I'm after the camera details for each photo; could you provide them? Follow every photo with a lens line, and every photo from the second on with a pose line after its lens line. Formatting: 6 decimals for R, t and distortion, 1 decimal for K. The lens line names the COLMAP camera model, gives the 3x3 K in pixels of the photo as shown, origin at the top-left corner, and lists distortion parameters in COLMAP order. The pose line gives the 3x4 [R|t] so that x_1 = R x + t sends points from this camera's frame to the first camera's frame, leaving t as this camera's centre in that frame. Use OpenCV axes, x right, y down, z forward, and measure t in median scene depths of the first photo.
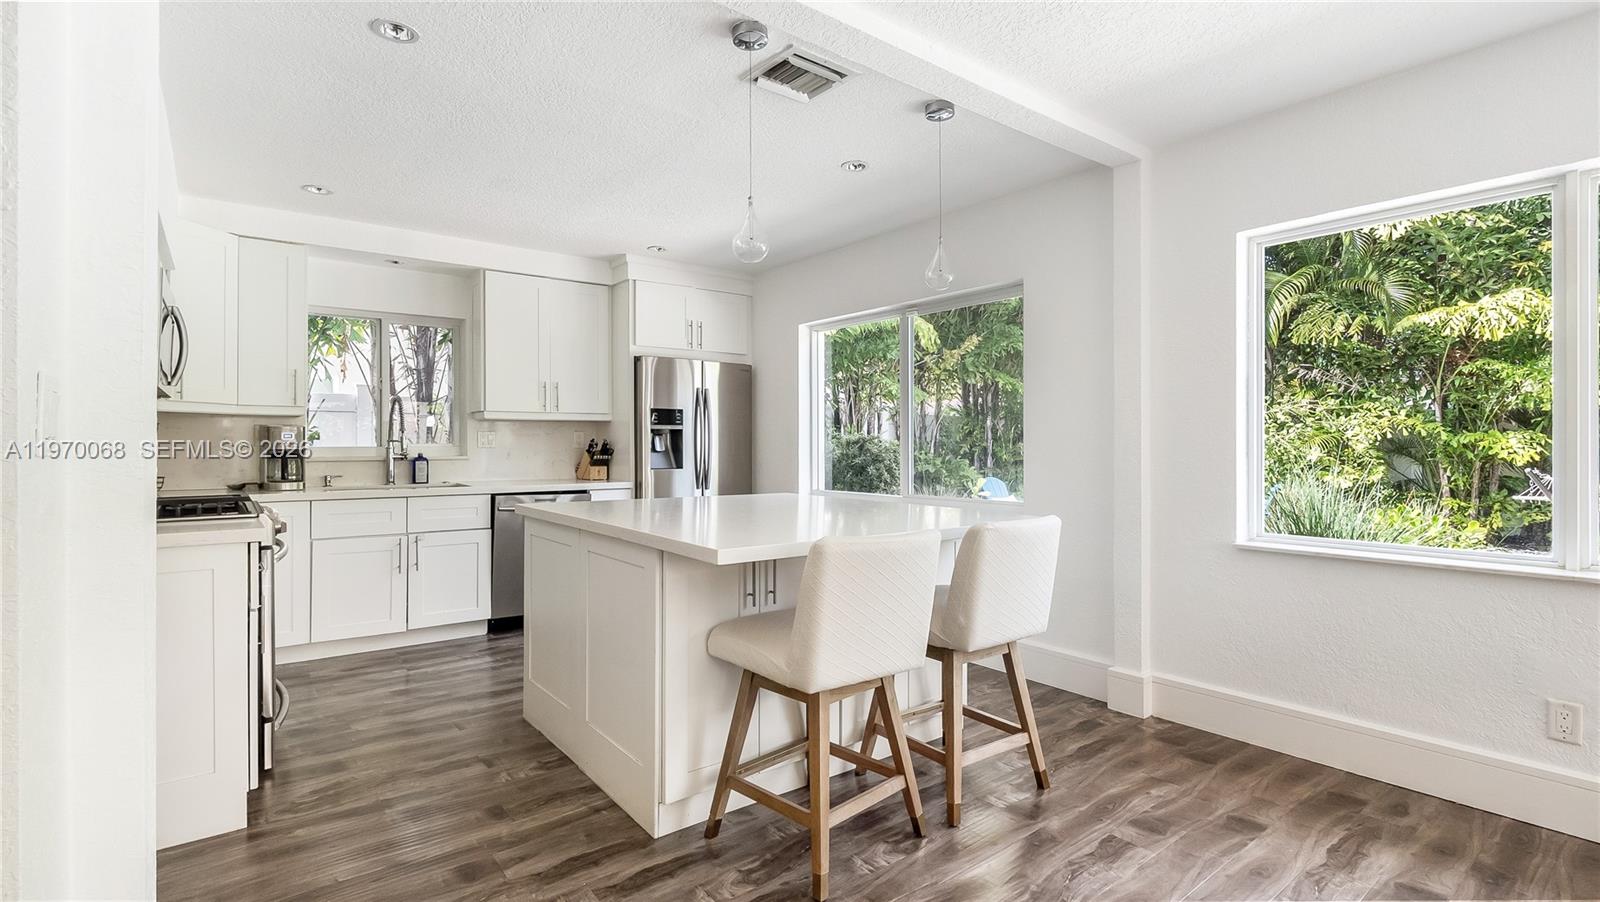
lens RADIAL K [[745.9, 0, 809.1], [0, 745.9, 448.9], [0, 0, 1]] dist [-0.007190, 0.002055]
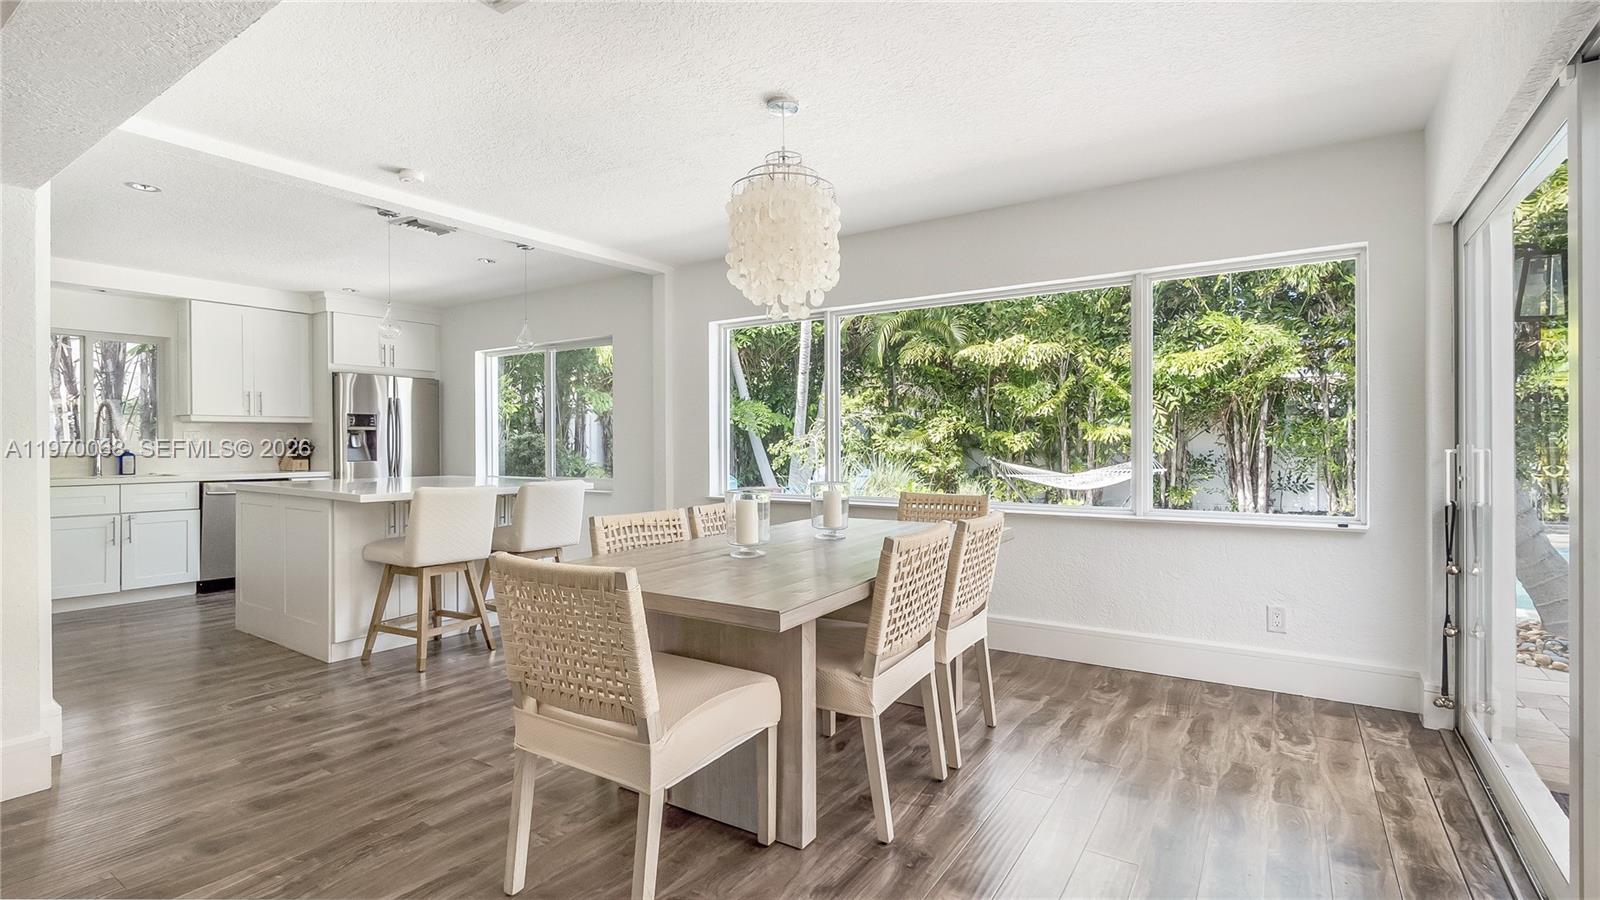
lens RADIAL K [[736.2, 0, 810.3], [0, 736.2, 447.1], [0, 0, 1]] dist [-0.005469, -0.001967]
pose [[0.948987, -0.003509, 0.315296, 0.154907], [0.002941, 0.999993, 0.002279, 0.002591], [-0.315301, -0.001235, 0.948991, -0.477426]]
